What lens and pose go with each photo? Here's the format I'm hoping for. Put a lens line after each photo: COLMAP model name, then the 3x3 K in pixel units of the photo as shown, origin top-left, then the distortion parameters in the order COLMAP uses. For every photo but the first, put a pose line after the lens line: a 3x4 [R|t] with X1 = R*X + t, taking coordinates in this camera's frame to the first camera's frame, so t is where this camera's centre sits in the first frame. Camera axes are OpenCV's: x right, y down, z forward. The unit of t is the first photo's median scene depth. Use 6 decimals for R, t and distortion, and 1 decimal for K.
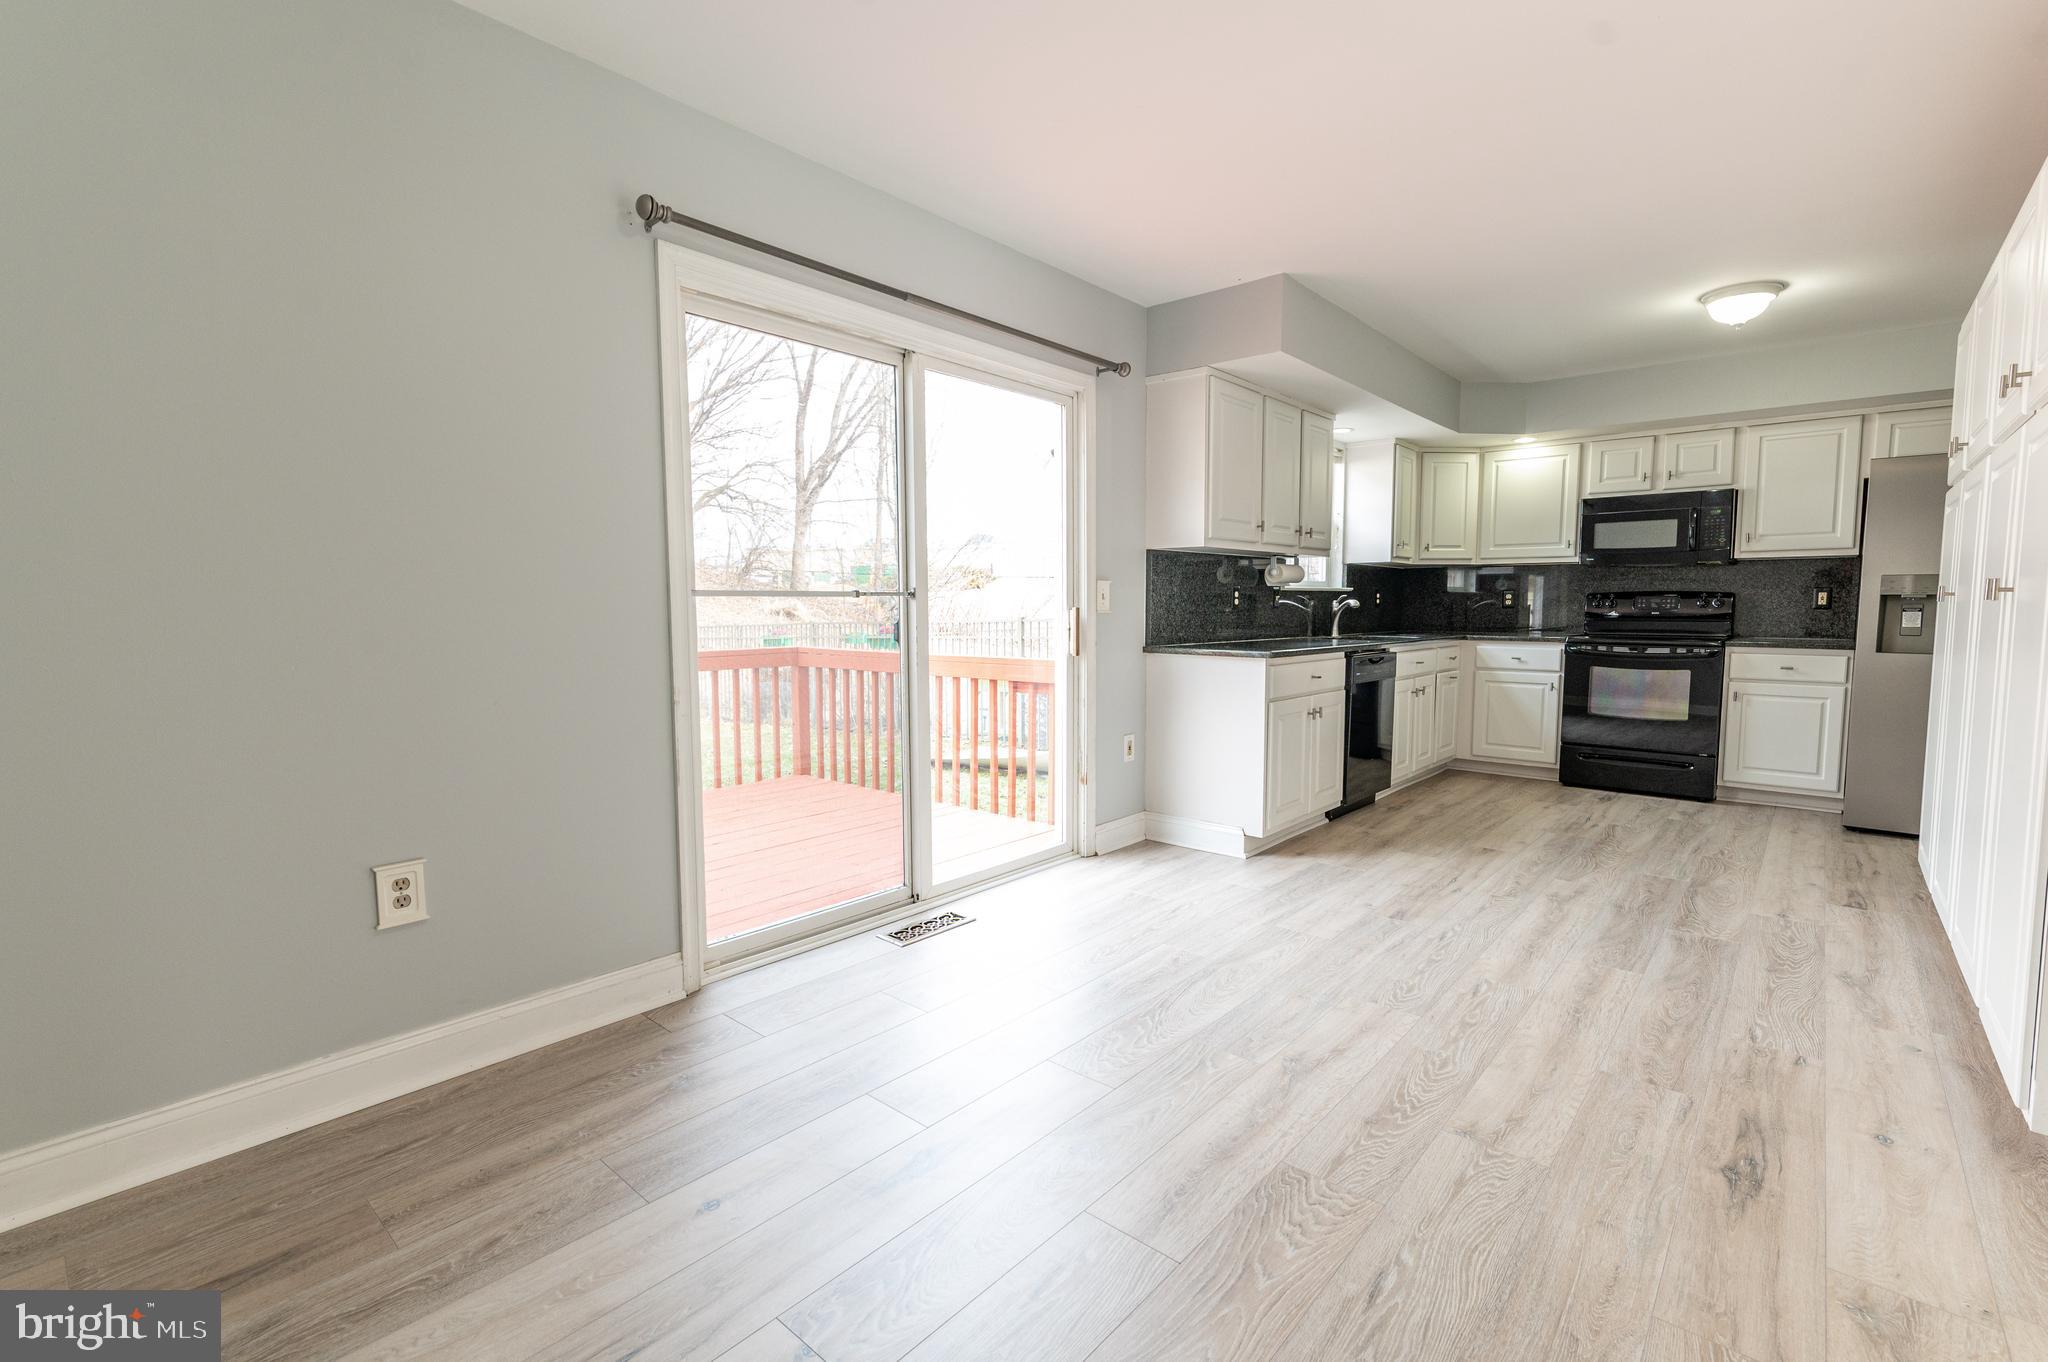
lens RADIAL K [[901.5, 0, 1039.6], [0, 901.5, 679.6], [0, 0, 1]] dist [0.000052, 0.000244]
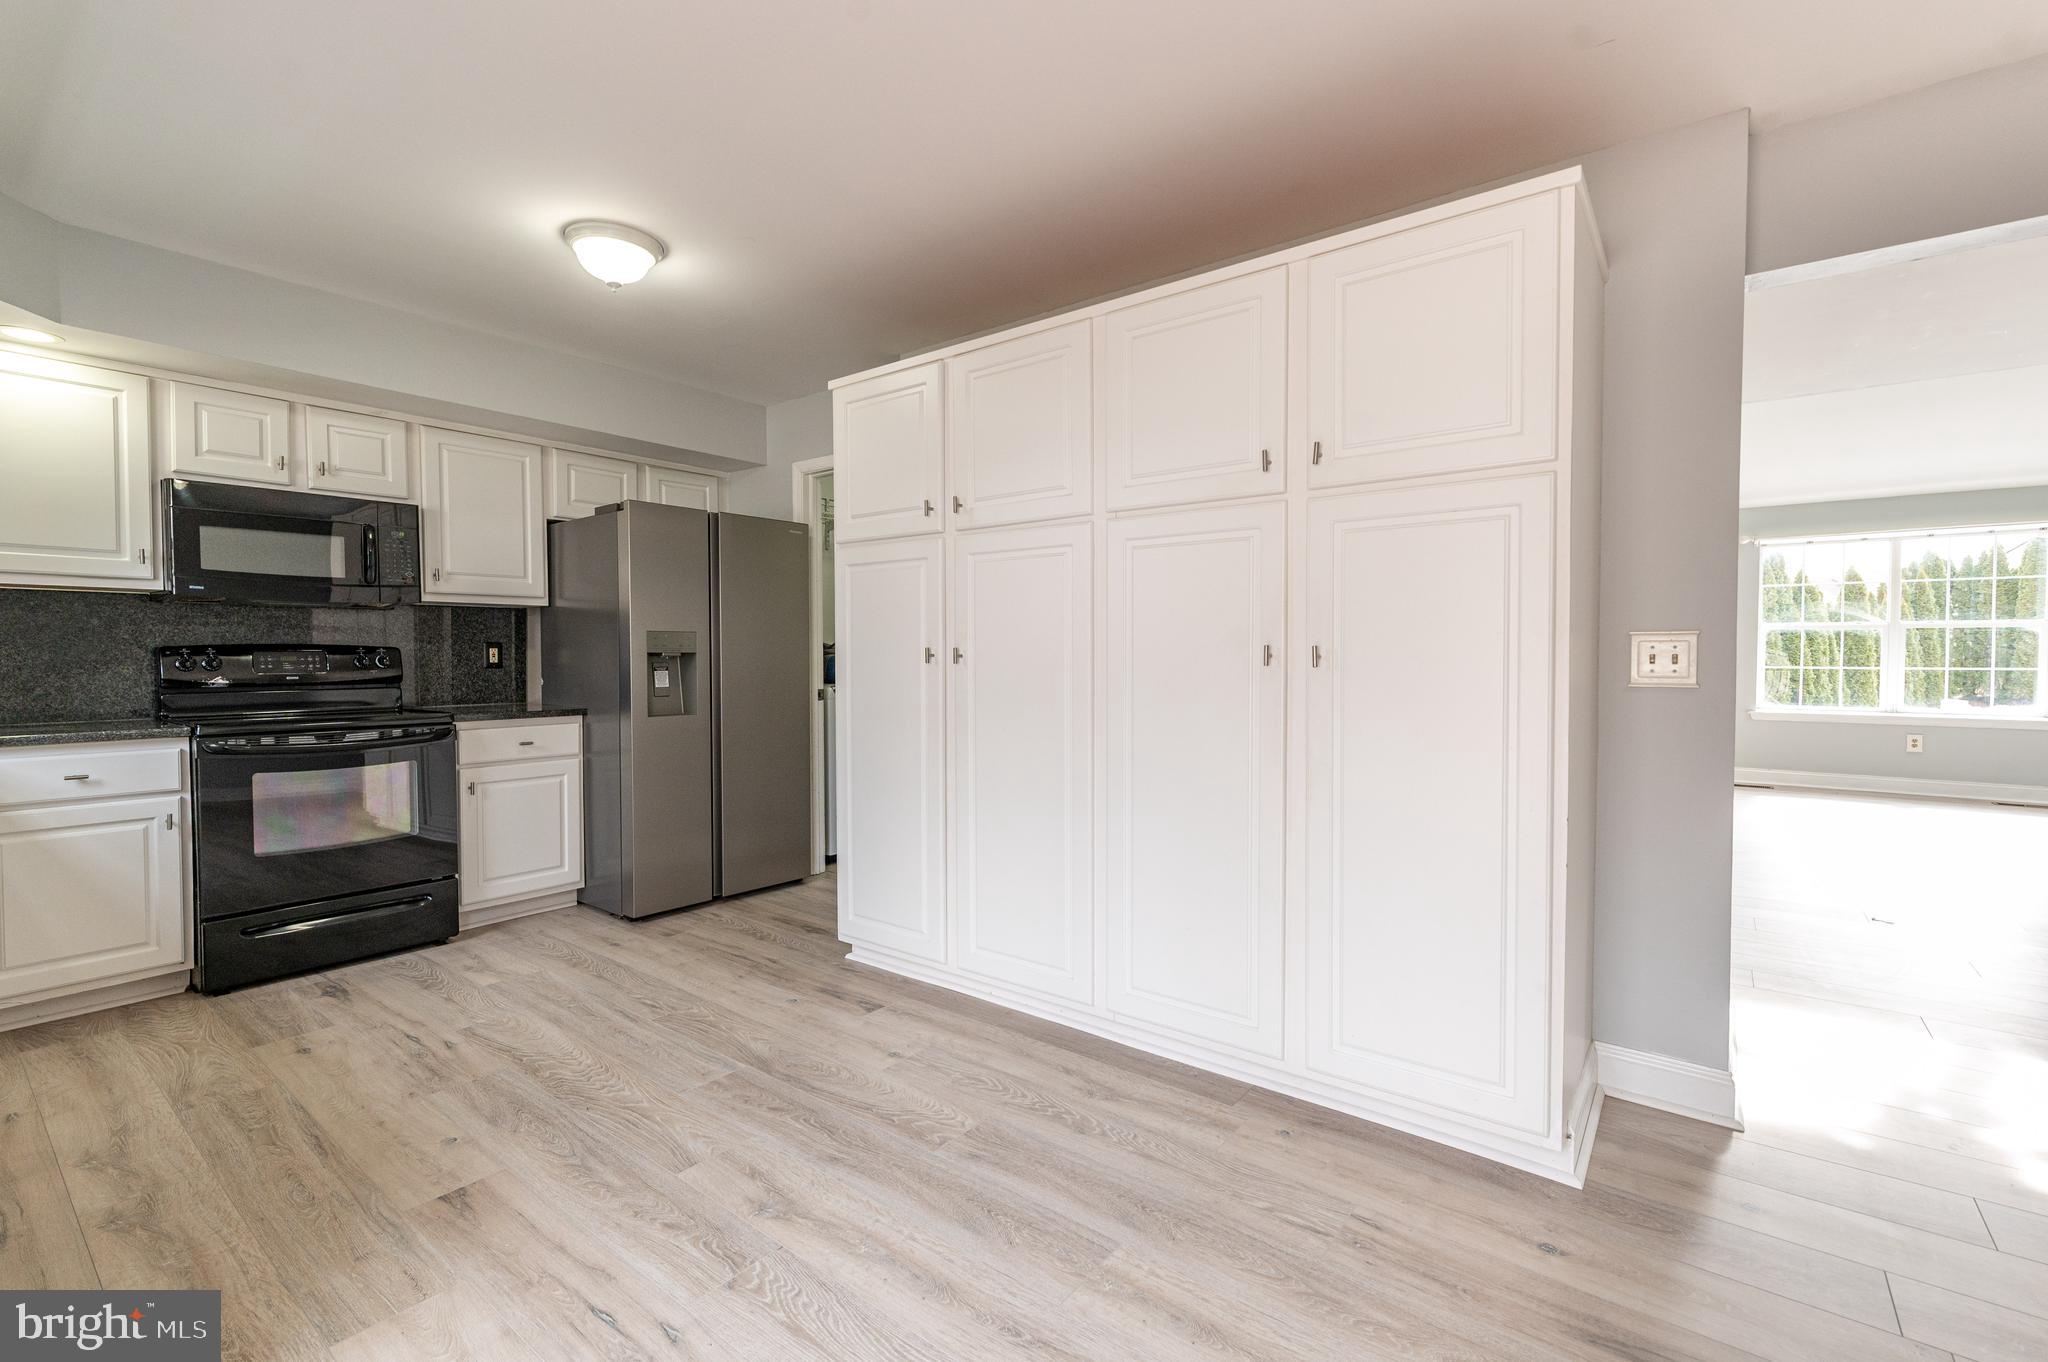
lens RADIAL K [[892.7, 0, 1023.2], [0, 892.7, 677.1], [0, 0, 1]] dist [0.001048, 0.000022]
pose [[-0.050157, -0.027381, 0.998366, 0.031649], [0.083941, 0.995972, 0.031533, -0.081410], [-0.995208, 0.085385, -0.047657, 0.822479]]
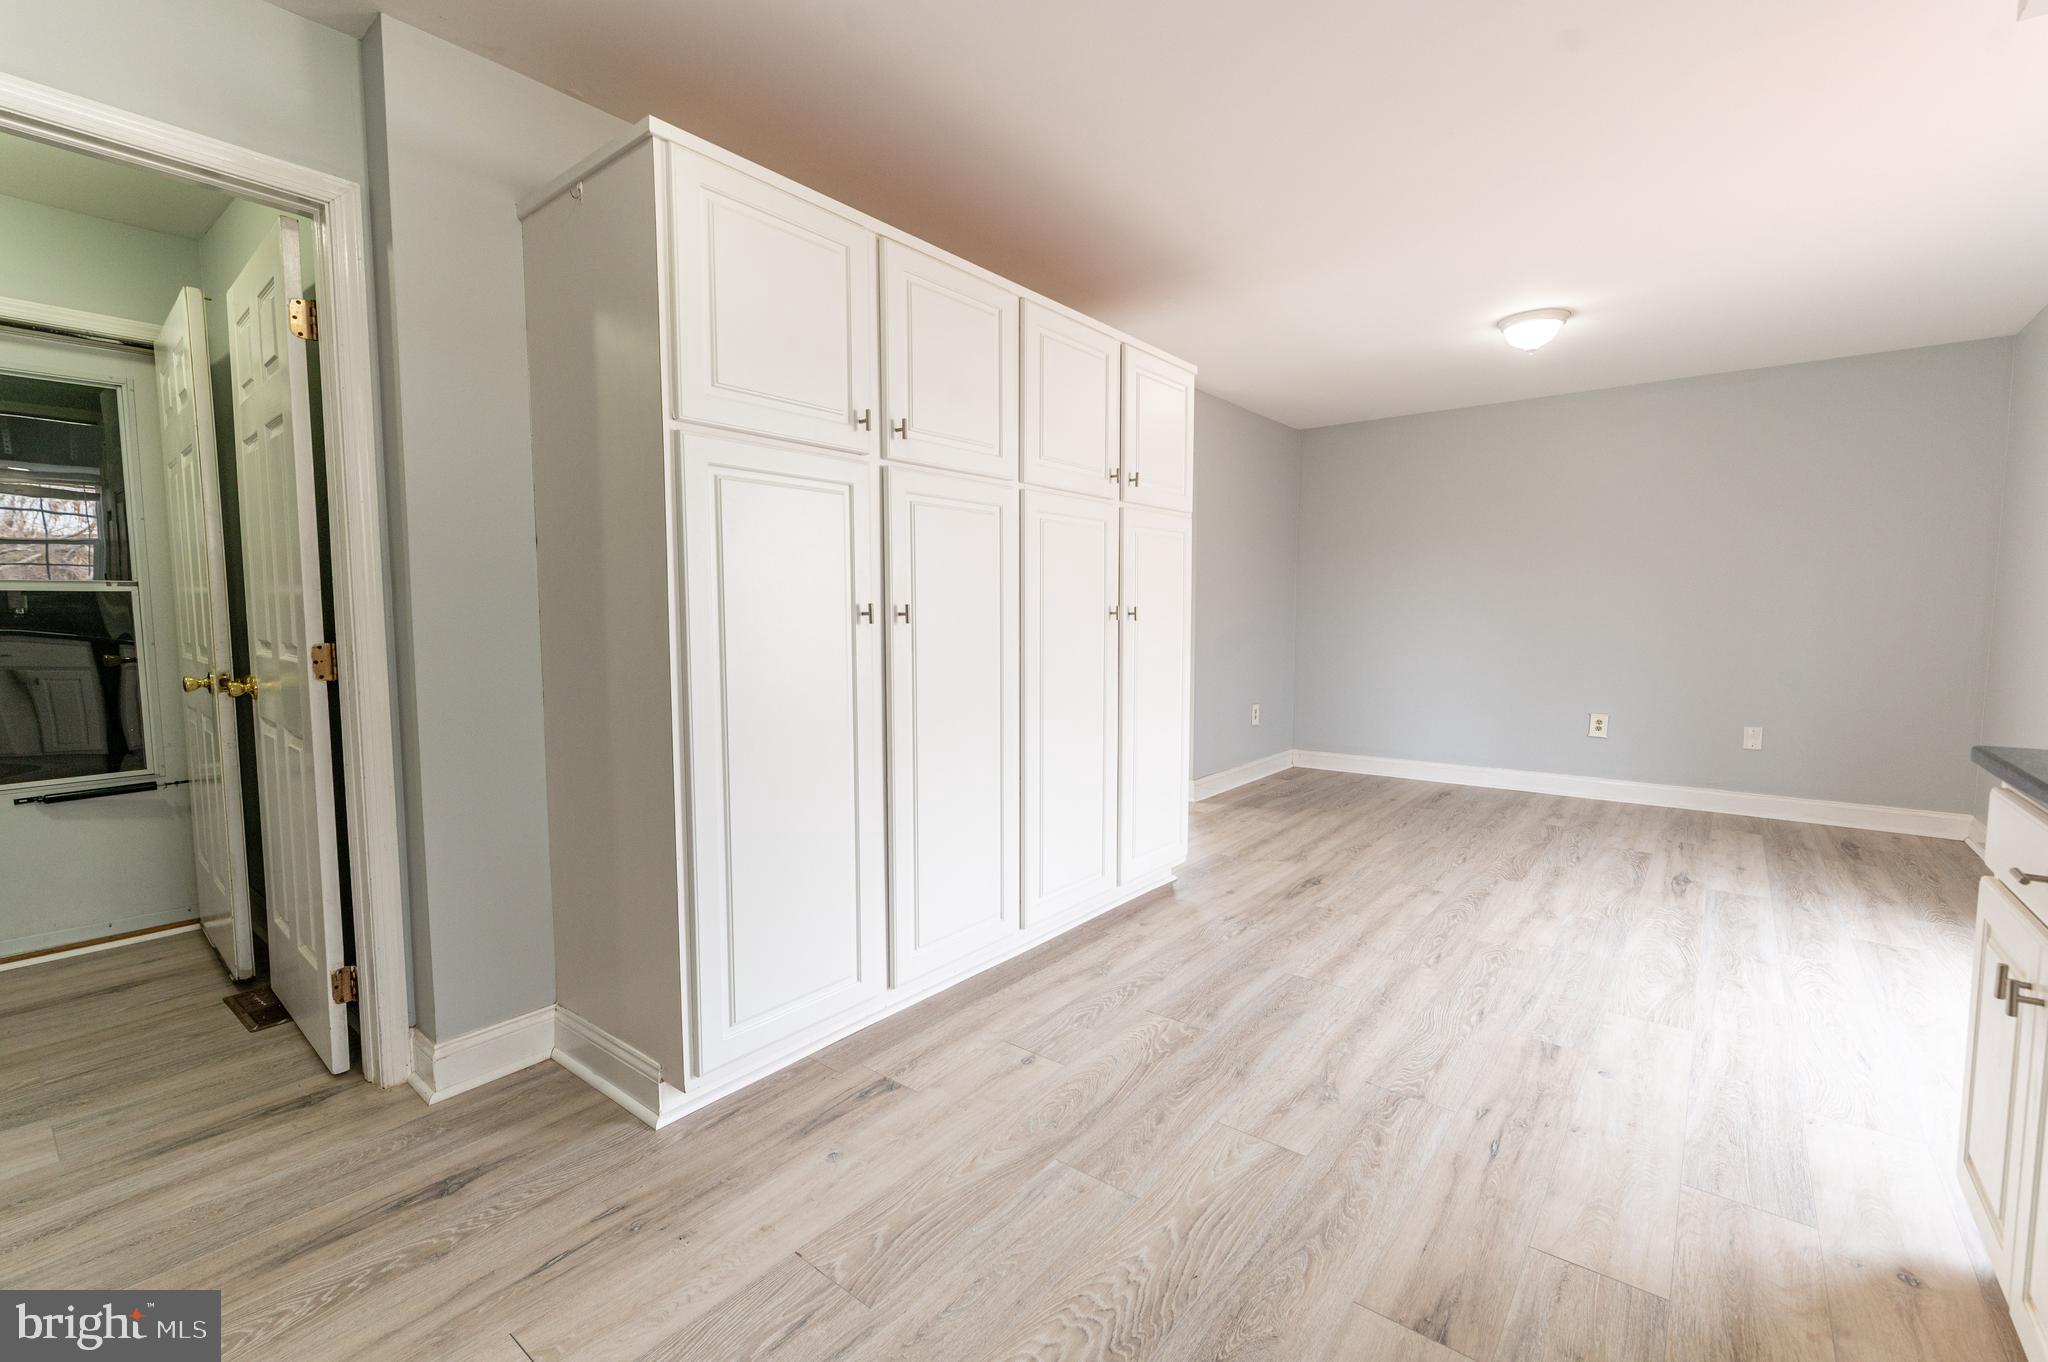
lens RADIAL K [[884.1, 0, 1024.0], [0, 884.1, 681.0], [0, 0, 1]] dist [-0.000661, -0.000271]
pose [[-0.999221, 0.003570, -0.039292, 0.783899], [-0.002755, 0.987154, 0.159746, -0.137445], [0.039358, 0.159730, -0.986376, 1.512240]]
